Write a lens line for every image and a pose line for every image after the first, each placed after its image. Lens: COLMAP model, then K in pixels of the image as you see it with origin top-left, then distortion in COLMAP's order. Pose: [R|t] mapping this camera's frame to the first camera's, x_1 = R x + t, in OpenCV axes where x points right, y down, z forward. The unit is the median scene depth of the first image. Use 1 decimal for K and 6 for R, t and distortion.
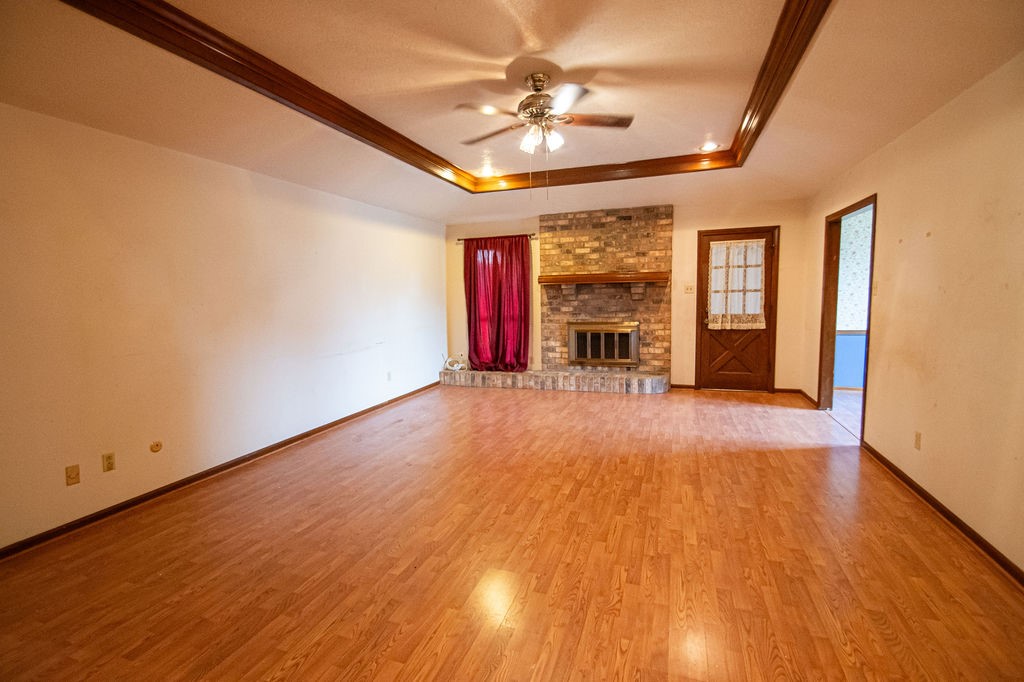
lens RADIAL K [[450.4, 0, 517.9], [0, 450.4, 340.6], [0, 0, 1]] dist [-0.007769, -0.005062]
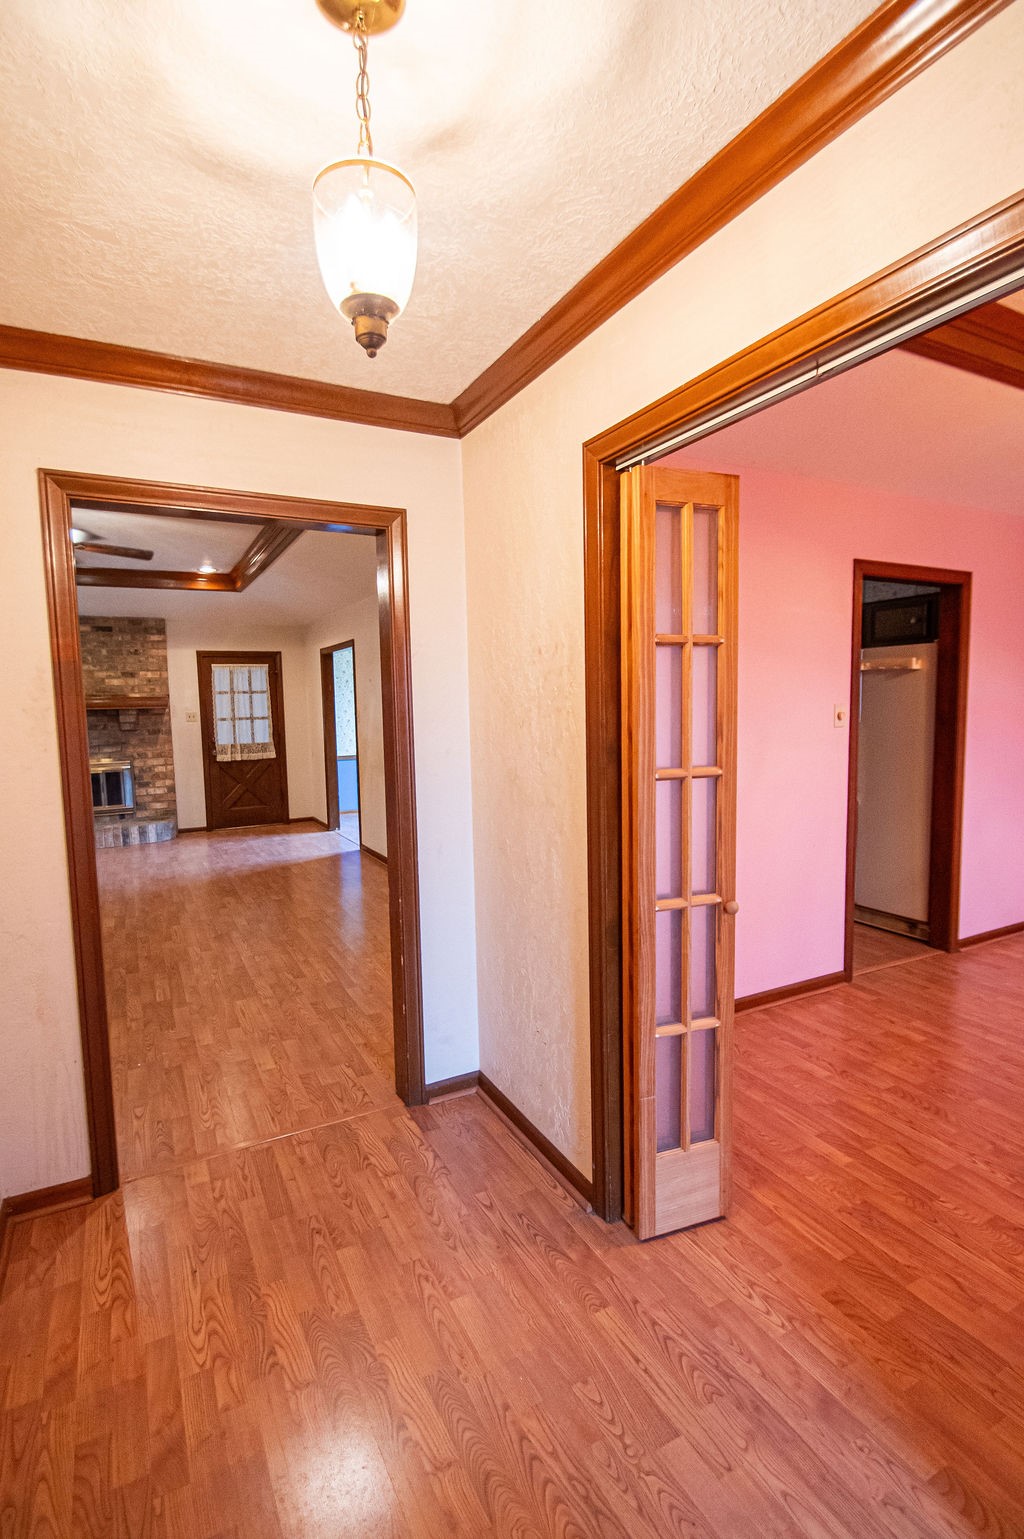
lens RADIAL K [[740.1, 0, 511.2], [0, 740.1, 771.3], [0, 0, 1]] dist [-0.003826, -0.001080]
pose [[0.677007, -0.060482, 0.733487, -0.273395], [0.083090, 0.996527, 0.005480, 0.036492], [-0.731271, 0.057235, 0.679681, -0.447733]]
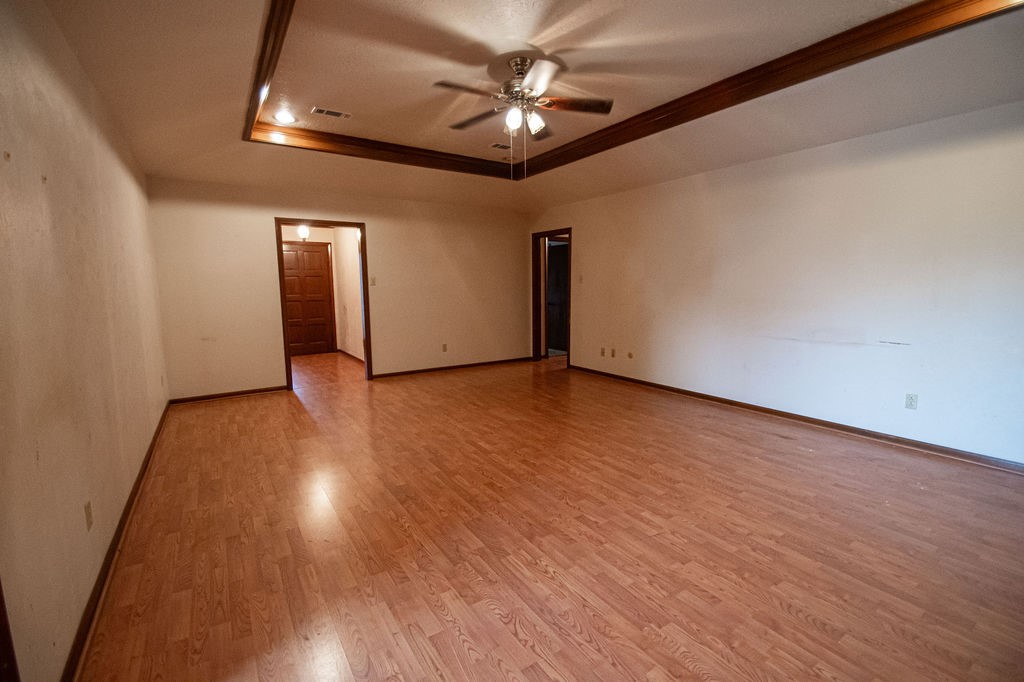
lens RADIAL K [[450.4, 0, 520.2], [0, 450.4, 337.8], [0, 0, 1]] dist [-0.007769, -0.005062]
pose [[-0.593316, 0.118990, -0.796126, 0.565498], [-0.063910, 0.978929, 0.193941, -0.100434], [0.802428, 0.165949, -0.573210, 1.018258]]
